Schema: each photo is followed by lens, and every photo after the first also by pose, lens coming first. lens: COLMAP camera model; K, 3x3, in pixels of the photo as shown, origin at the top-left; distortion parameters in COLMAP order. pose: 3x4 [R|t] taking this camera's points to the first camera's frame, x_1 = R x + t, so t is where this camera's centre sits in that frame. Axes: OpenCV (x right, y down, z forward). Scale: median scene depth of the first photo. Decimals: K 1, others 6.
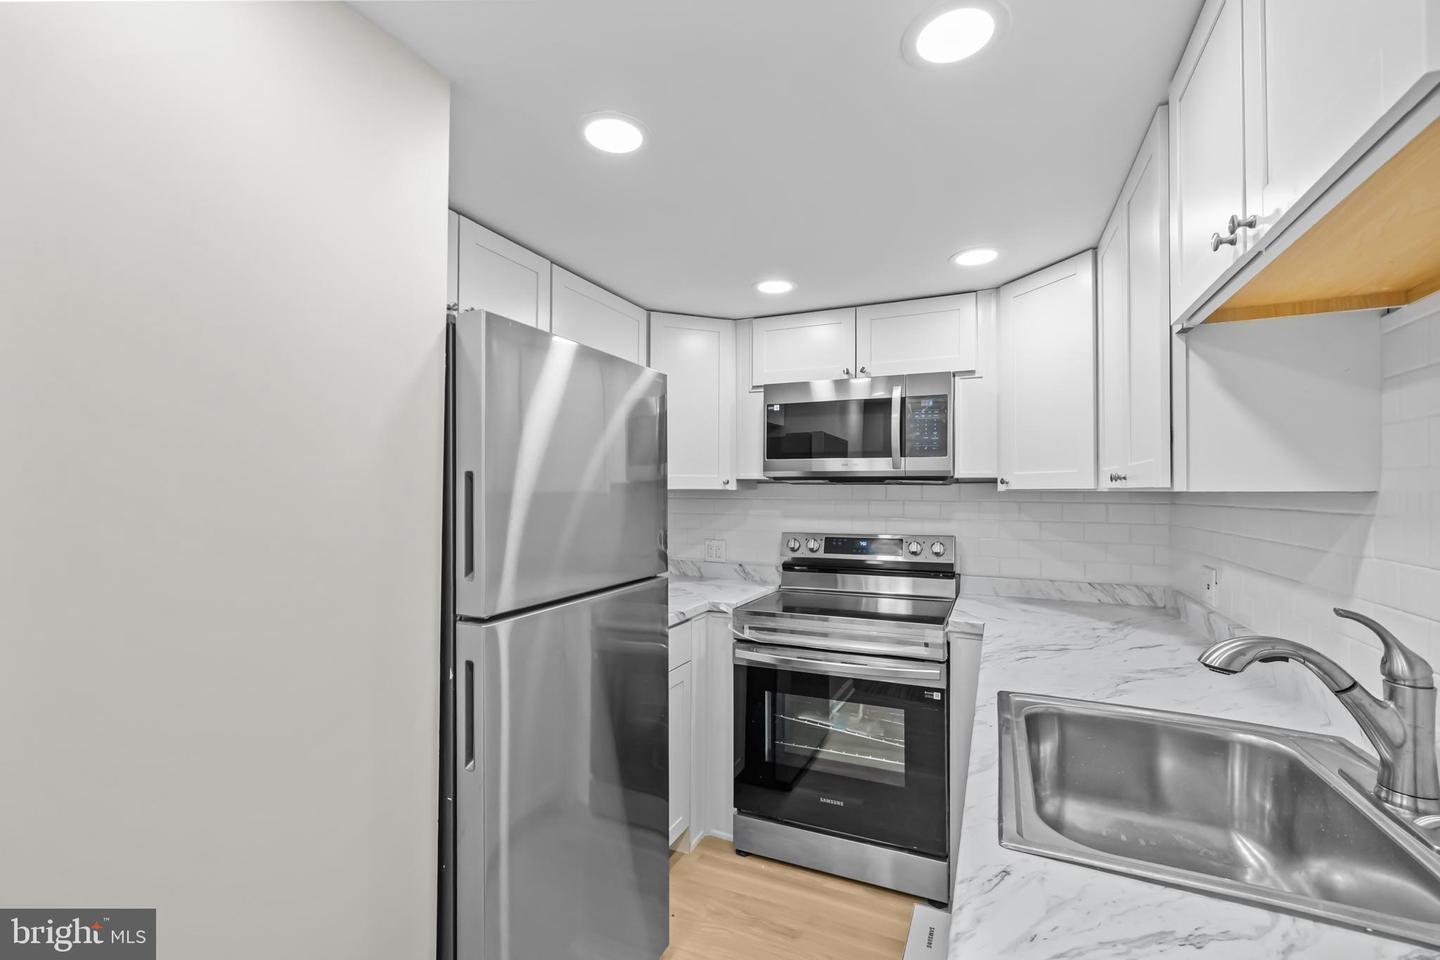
lens RADIAL K [[618.8, 0, 716.6], [0, 618.8, 488.0], [0, 0, 1]] dist [0.000091, -0.000015]
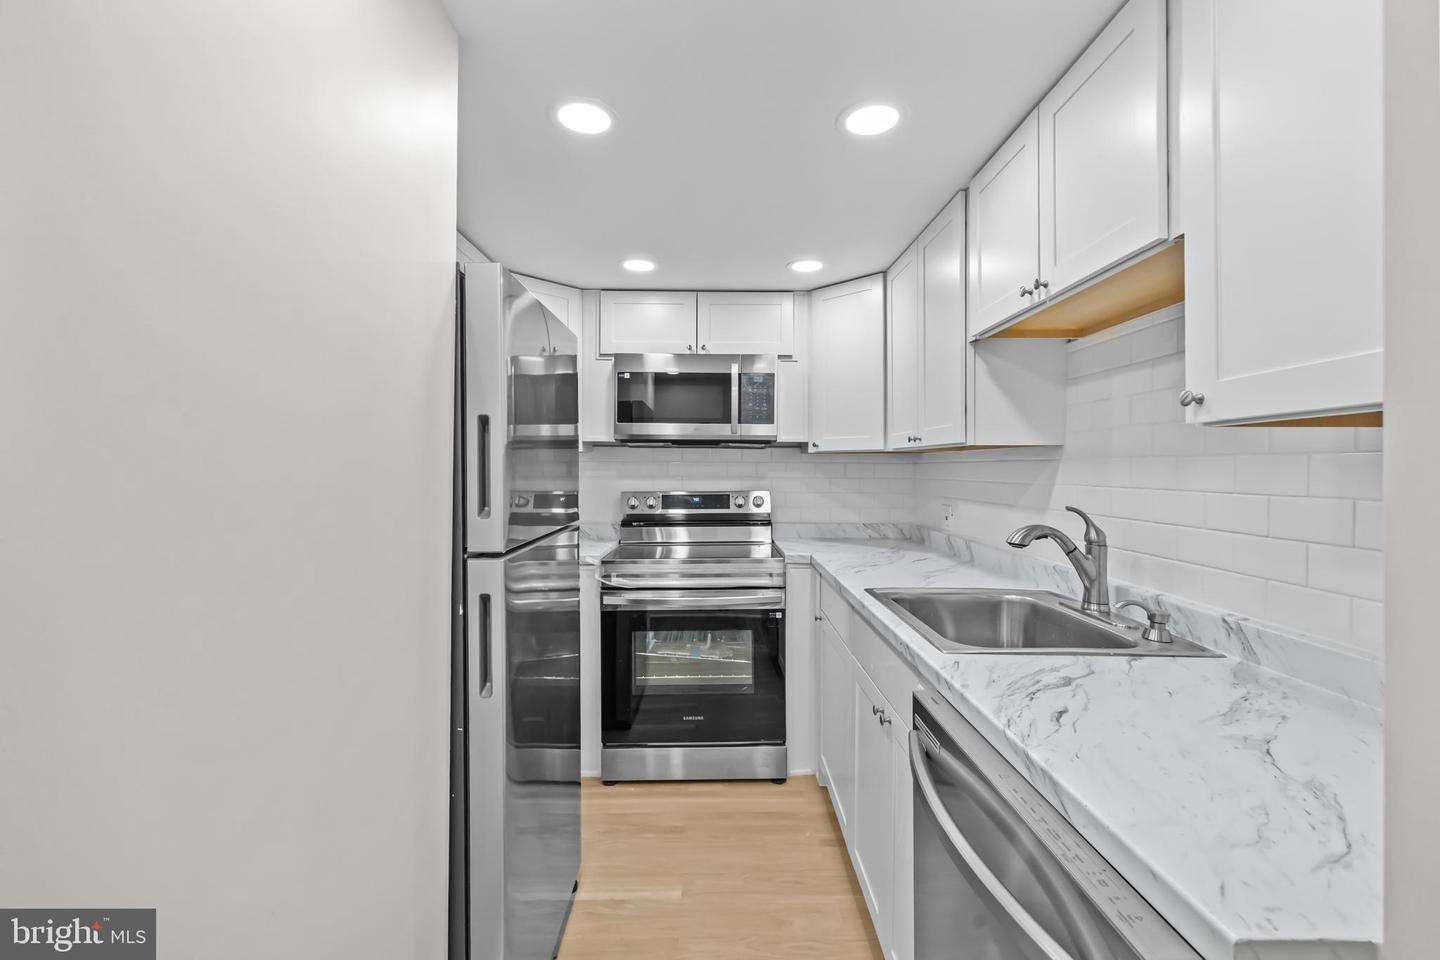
lens RADIAL K [[618.8, 0, 730.6], [0, 618.8, 469.3], [0, 0, 1]] dist [0.000091, -0.000015]
pose [[0.900461, -0.002145, 0.434932, -0.262549], [-0.002160, 0.999953, 0.009403, 0.029966], [-0.434932, -0.009406, 0.900414, -0.073054]]
